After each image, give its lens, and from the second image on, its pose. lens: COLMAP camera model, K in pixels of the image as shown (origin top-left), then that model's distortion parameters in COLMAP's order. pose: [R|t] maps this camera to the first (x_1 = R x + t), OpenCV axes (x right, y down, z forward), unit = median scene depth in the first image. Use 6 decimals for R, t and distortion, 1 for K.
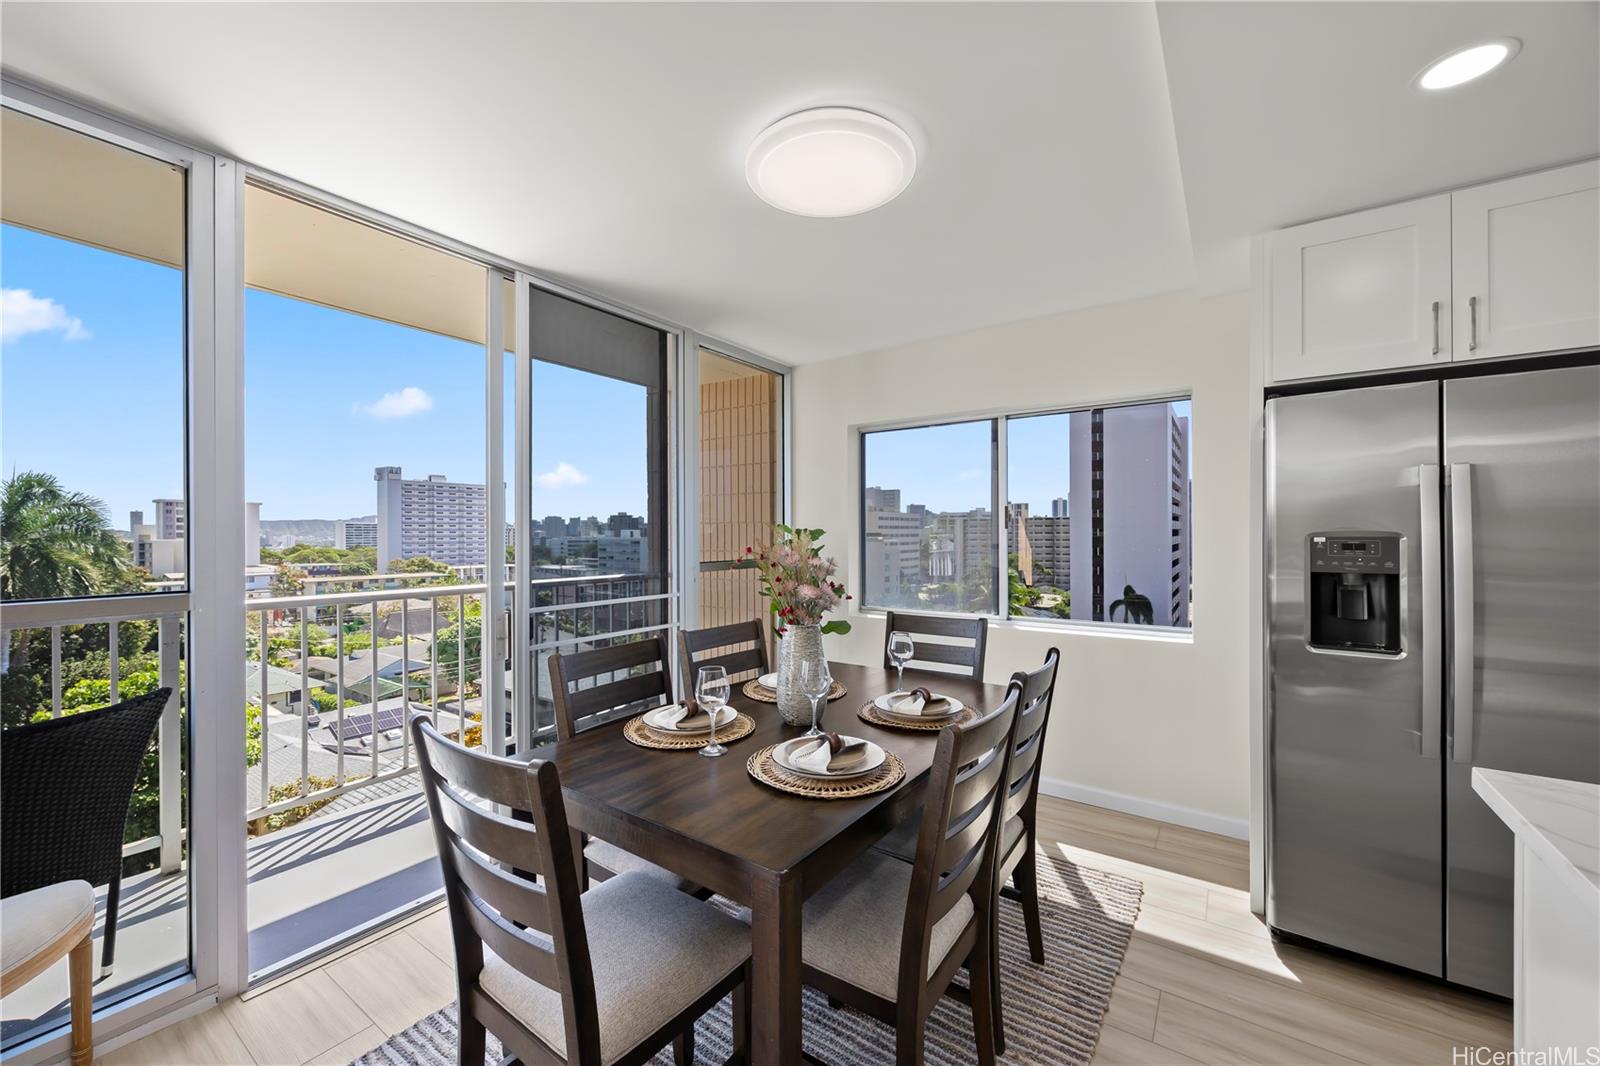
lens RADIAL K [[625.5, 0, 794.4], [0, 625.5, 536.7], [0, 0, 1]] dist [-0.001153, 0.000068]
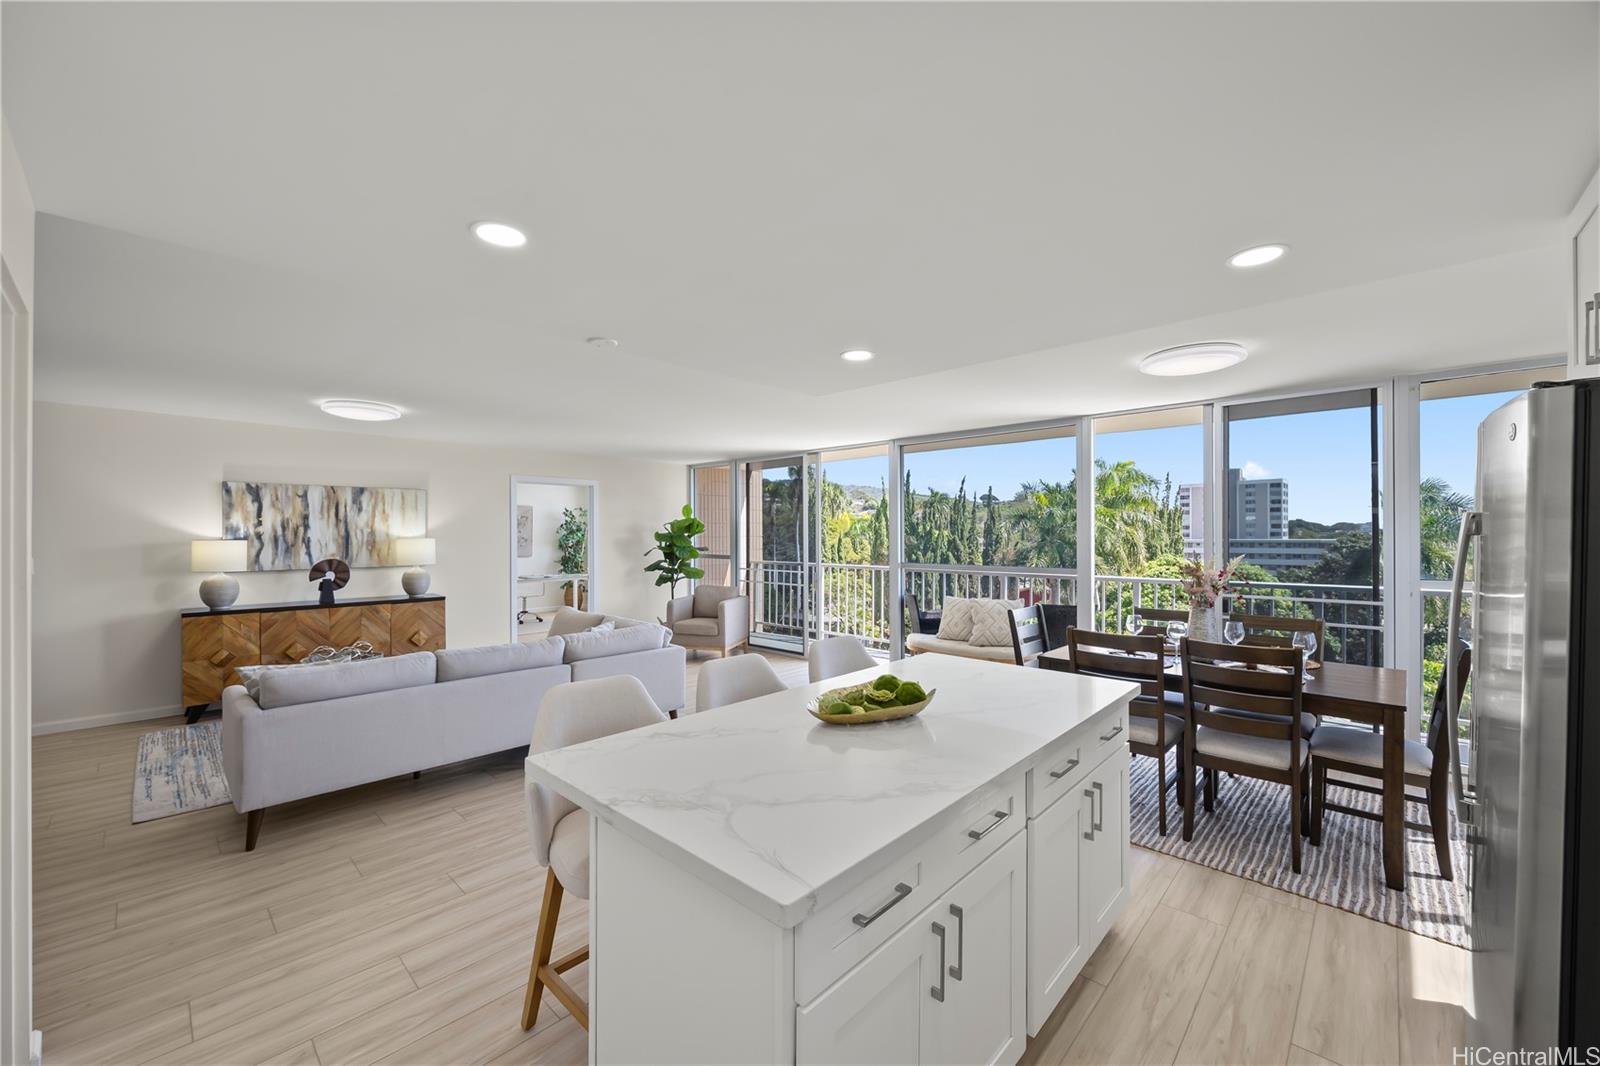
lens RADIAL K [[624.3, 0, 795.4], [0, 624.3, 531.3], [0, 0, 1]] dist [-0.002443, -0.000105]
pose [[-0.145322, -0.000412, -0.989384, 0.907027], [-0.002190, 0.999998, -0.000095, -0.036767], [0.989382, 0.002153, -0.145323, 0.045671]]
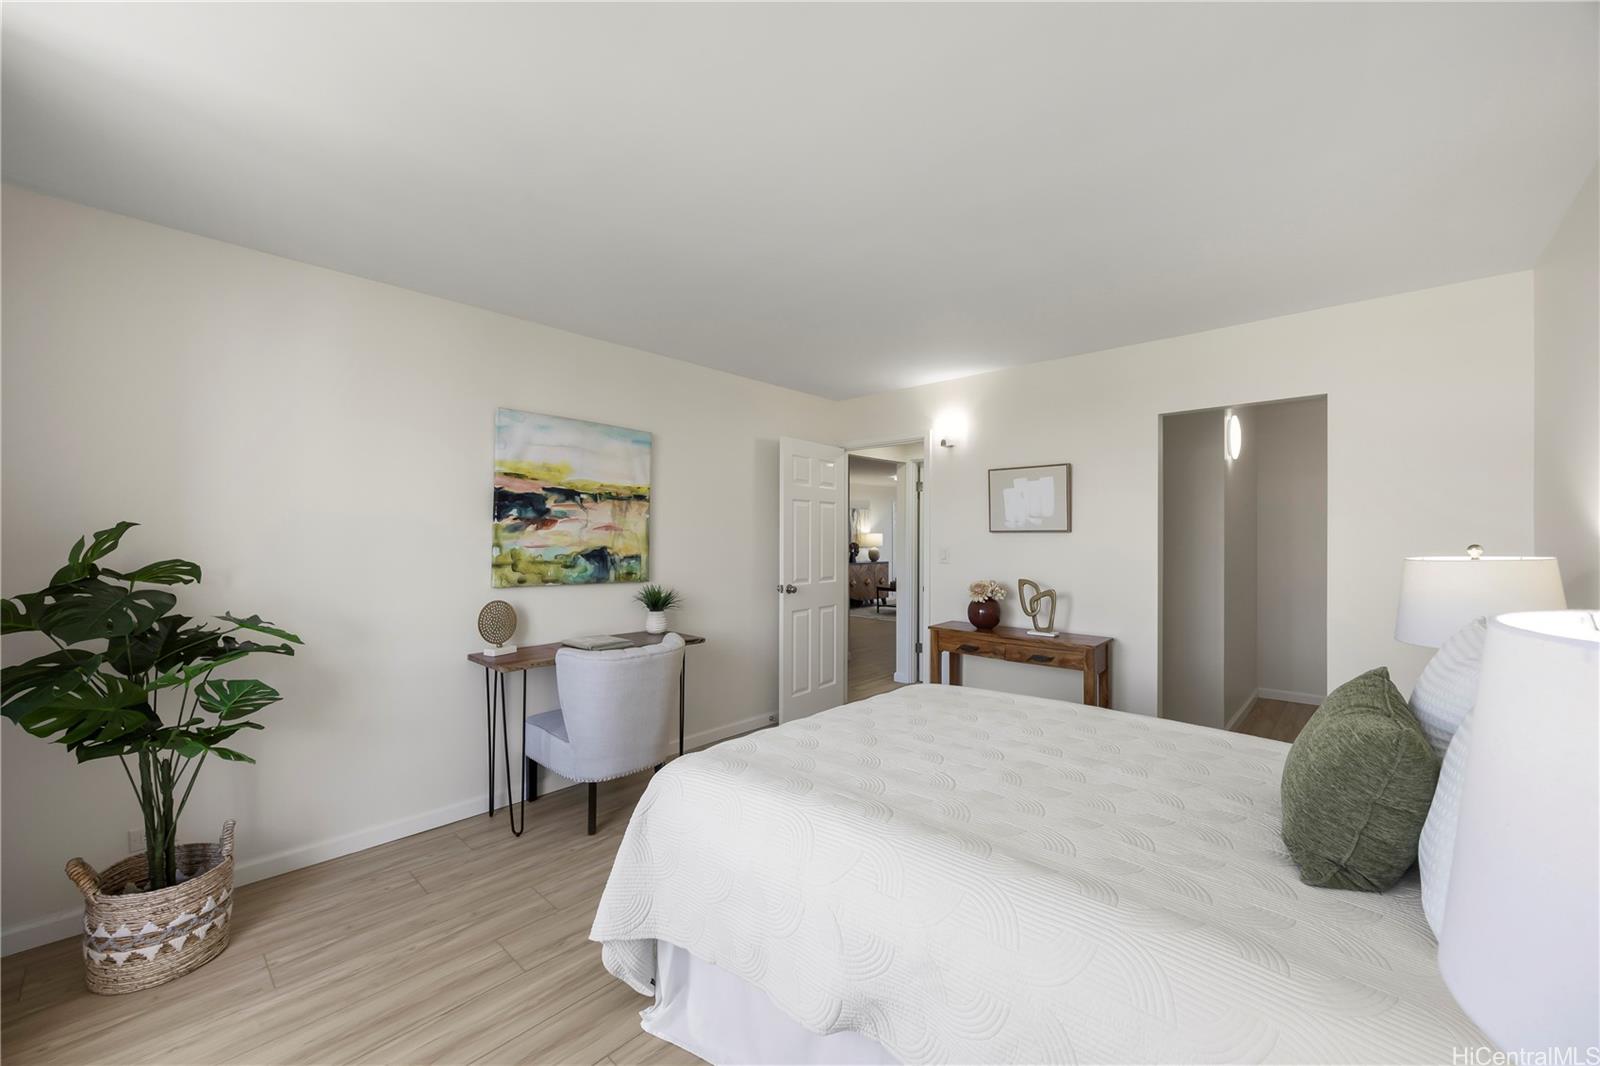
lens RADIAL K [[624.3, 0, 795.4], [0, 624.3, 531.3], [0, 0, 1]] dist [-0.002443, -0.000105]
pose [[-0.131775, 0.001061, -0.991279, 2.565234], [-0.005035, 0.999986, 0.001740, -0.029211], [0.991267, 0.005220, -0.131768, -1.033679]]
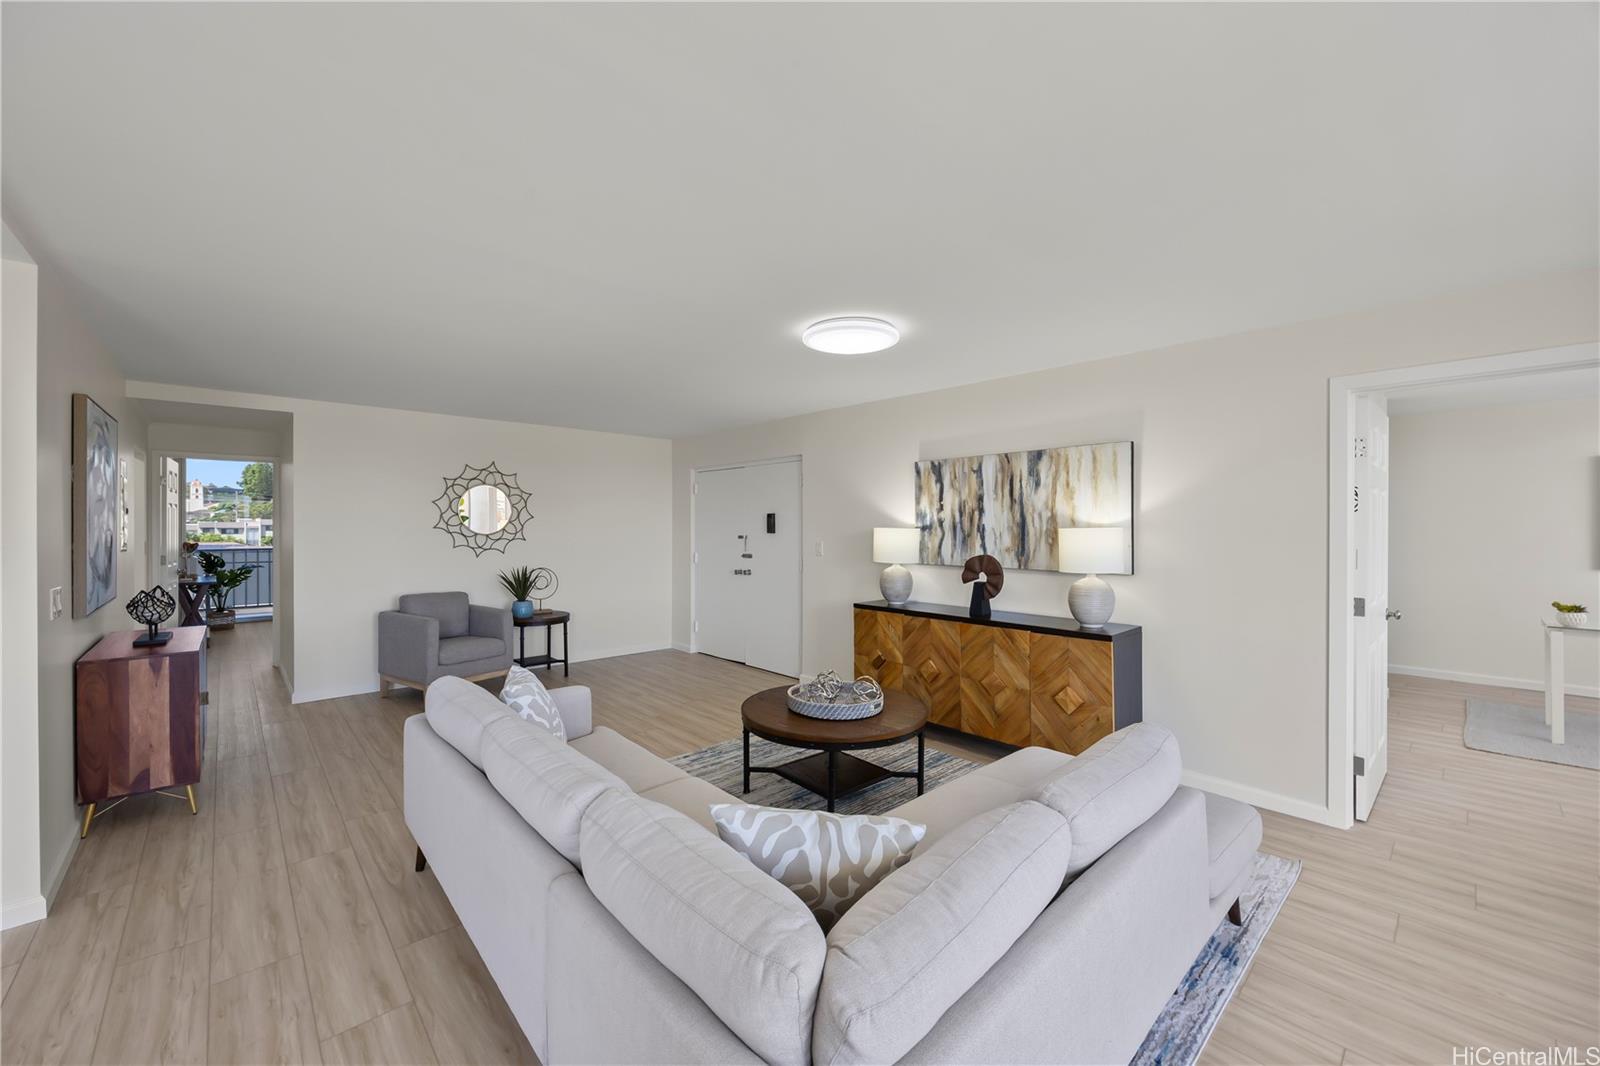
lens RADIAL K [[624.3, 0, 795.4], [0, 624.3, 531.3], [0, 0, 1]] dist [-0.002443, -0.000105]
pose [[-0.976899, 0.001892, 0.213694, -0.201517], [0.004521, 0.999920, 0.011813, -0.024255], [-0.213654, 0.012507, -0.976829, -0.132657]]
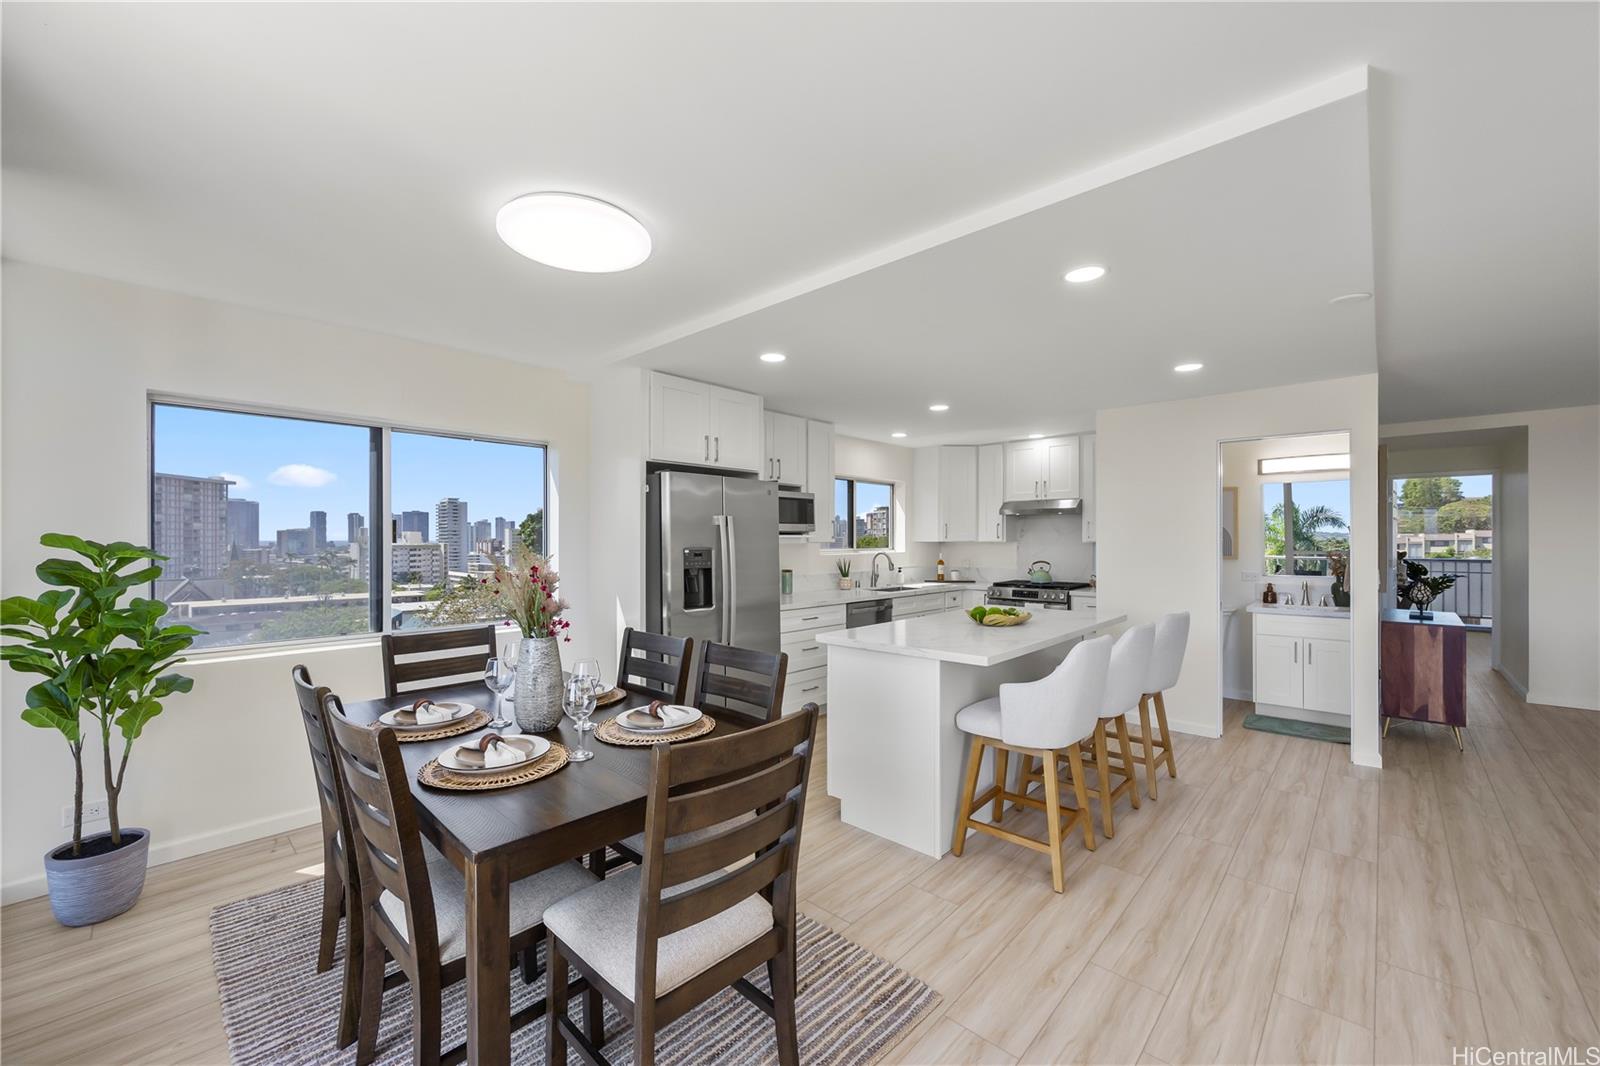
lens RADIAL K [[627.4, 0, 796.8], [0, 627.4, 542.2], [0, 0, 1]] dist [-0.003455, 0.000329]
pose [[0.138720, 0.001416, 0.990331, -0.457300], [0.002098, 0.999996, -0.001723, -0.008611], [-0.990329, 0.002316, 0.138717, 0.193934]]
